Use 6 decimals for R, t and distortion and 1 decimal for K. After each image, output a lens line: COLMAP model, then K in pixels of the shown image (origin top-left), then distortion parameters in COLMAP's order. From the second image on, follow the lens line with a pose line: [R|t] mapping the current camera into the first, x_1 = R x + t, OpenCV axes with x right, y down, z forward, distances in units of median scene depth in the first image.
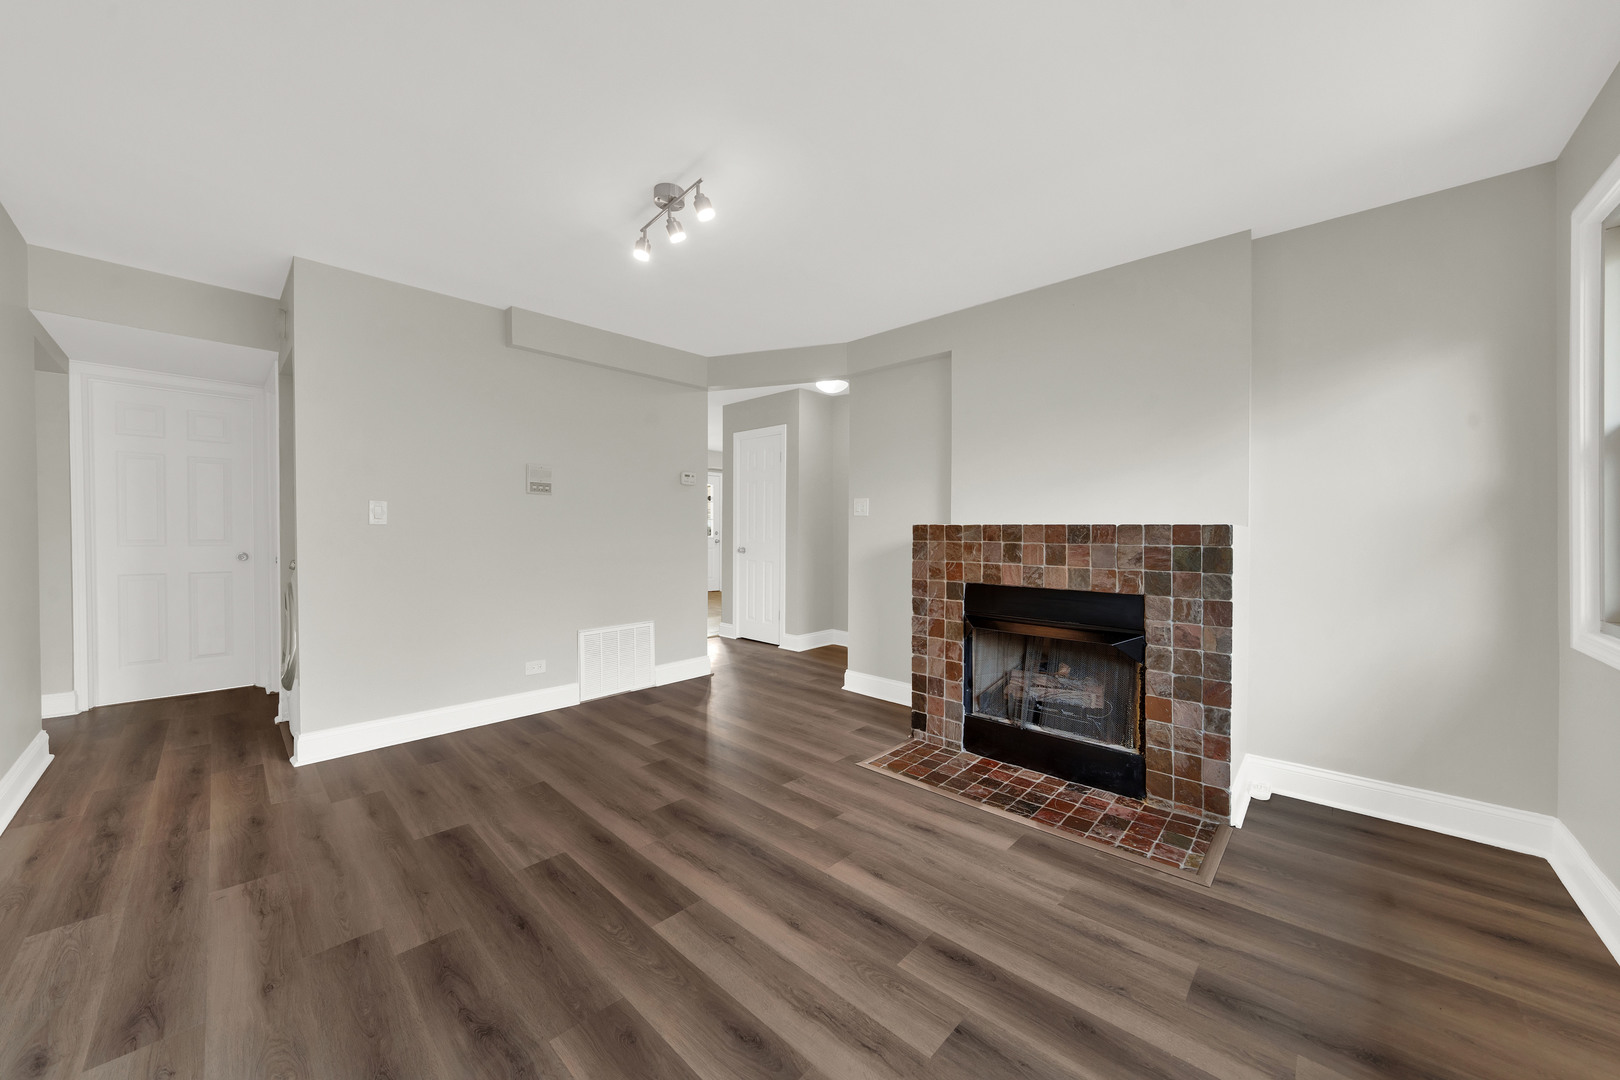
lens RADIAL K [[575.6, 0, 810.8], [0, 575.6, 530.4], [0, 0, 1]] dist [-0.007809, 0.000052]
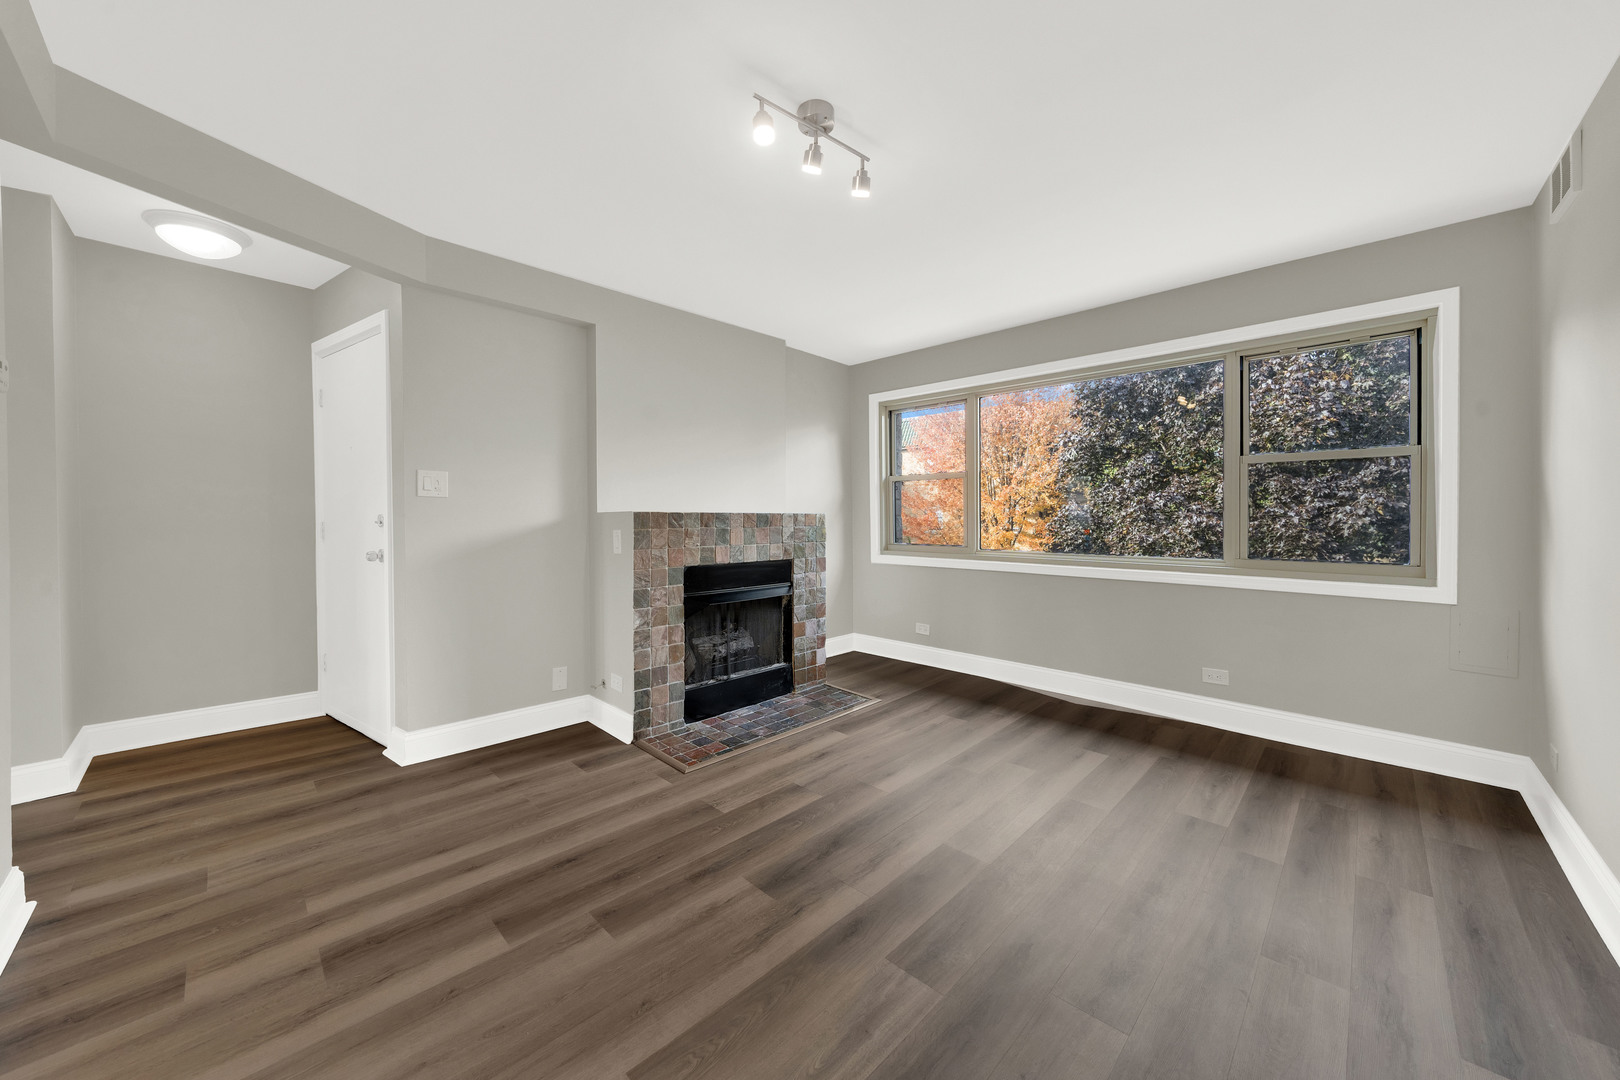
lens RADIAL K [[575.6, 0, 810.8], [0, 575.6, 530.4], [0, 0, 1]] dist [-0.007809, 0.000052]
pose [[0.034344, -0.024060, 0.999120, -0.827721], [0.002822, 0.999709, 0.023977, -0.001293], [-0.999406, 0.001996, 0.034402, 0.773883]]
